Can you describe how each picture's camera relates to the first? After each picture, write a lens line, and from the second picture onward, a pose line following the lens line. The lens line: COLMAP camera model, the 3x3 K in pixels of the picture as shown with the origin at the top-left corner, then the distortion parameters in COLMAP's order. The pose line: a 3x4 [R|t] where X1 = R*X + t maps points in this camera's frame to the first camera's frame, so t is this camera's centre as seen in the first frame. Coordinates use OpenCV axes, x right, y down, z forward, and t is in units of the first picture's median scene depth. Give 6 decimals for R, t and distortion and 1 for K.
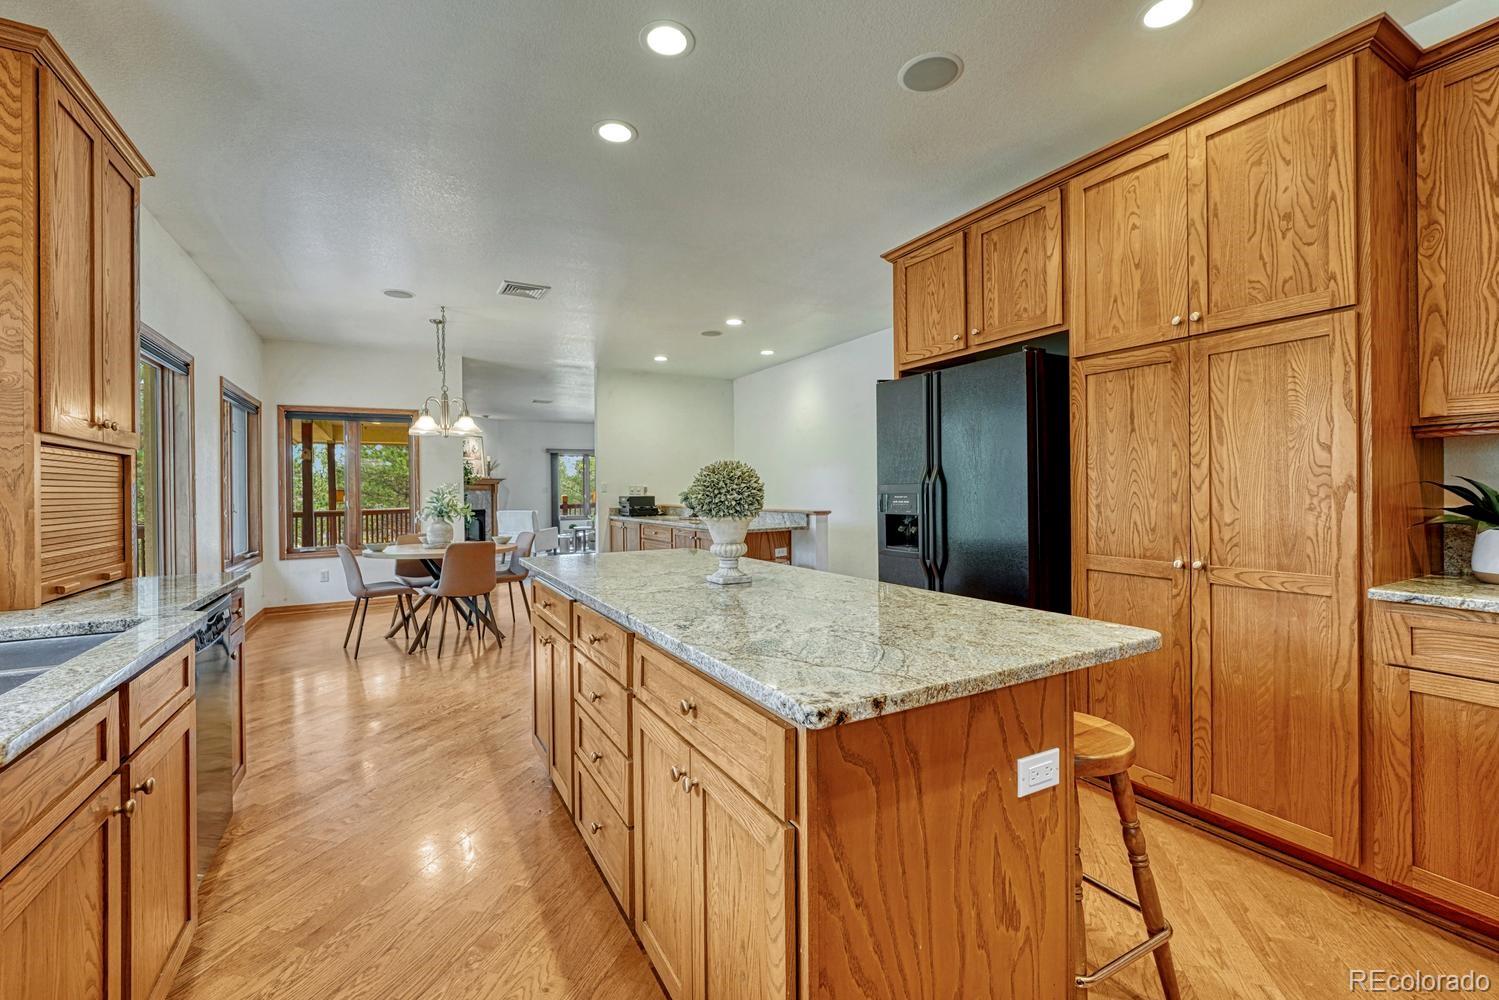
lens RADIAL K [[644.8, 0, 750.4], [0, 644.8, 493.7], [0, 0, 1]] dist [-0.009911, 0.000747]
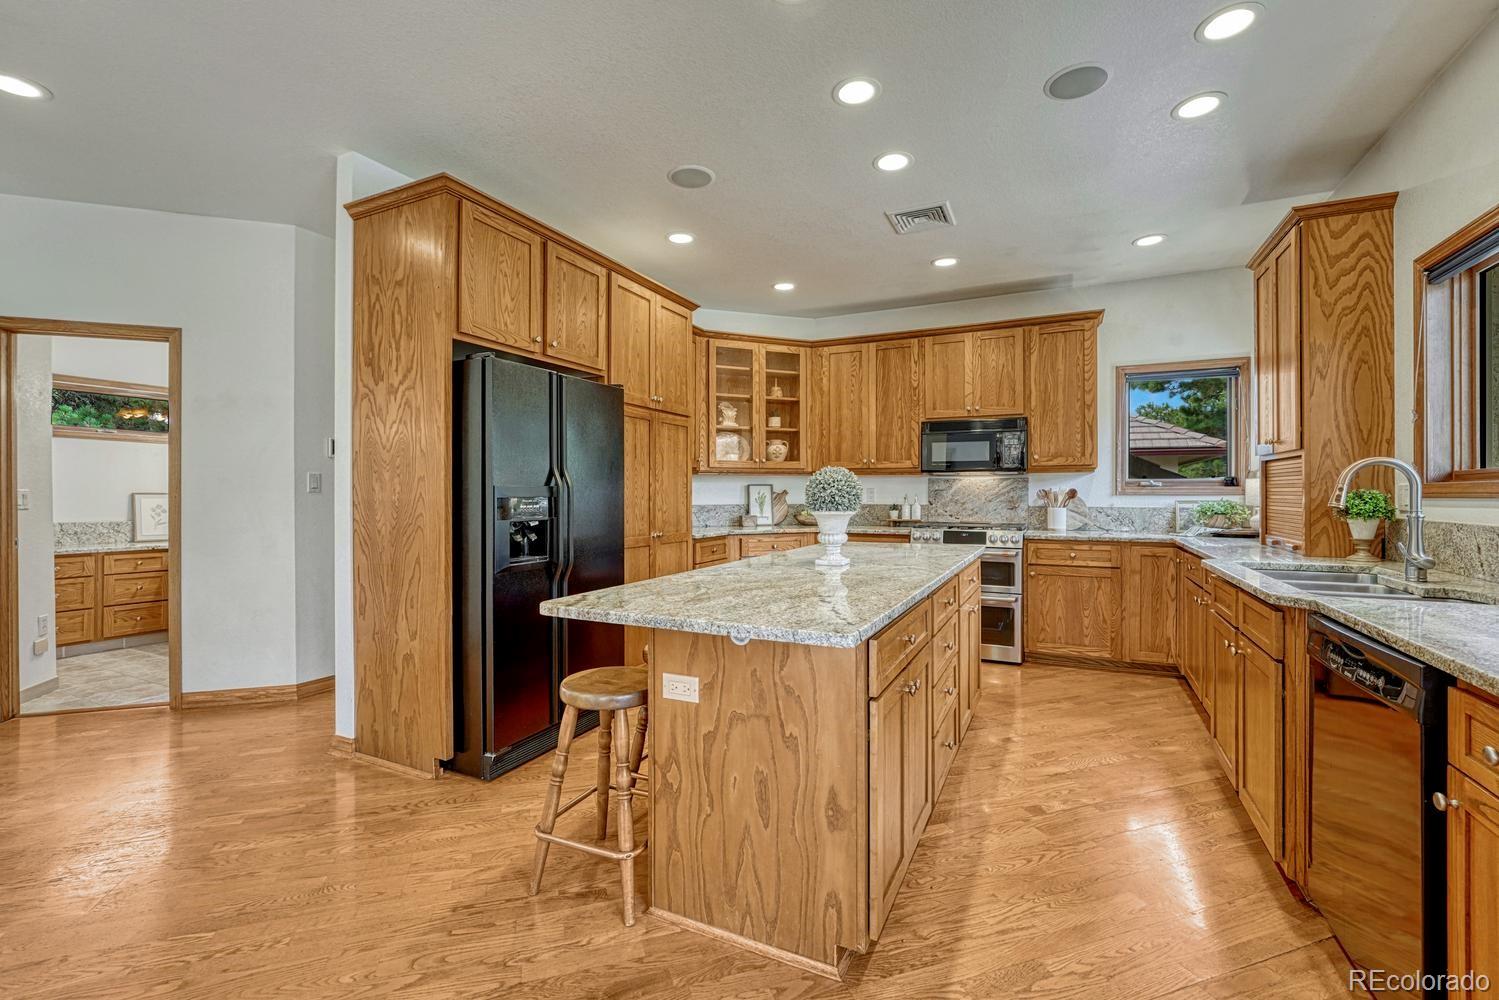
lens RADIAL K [[644.8, 0, 748.2], [0, 644.8, 490.0], [0, 0, 1]] dist [-0.009911, 0.000747]
pose [[-0.570655, 0.010922, 0.821117, -0.288368], [0.008426, 0.999937, -0.007445, 0.000299], [-0.821147, 0.002670, -0.570711, 0.550784]]
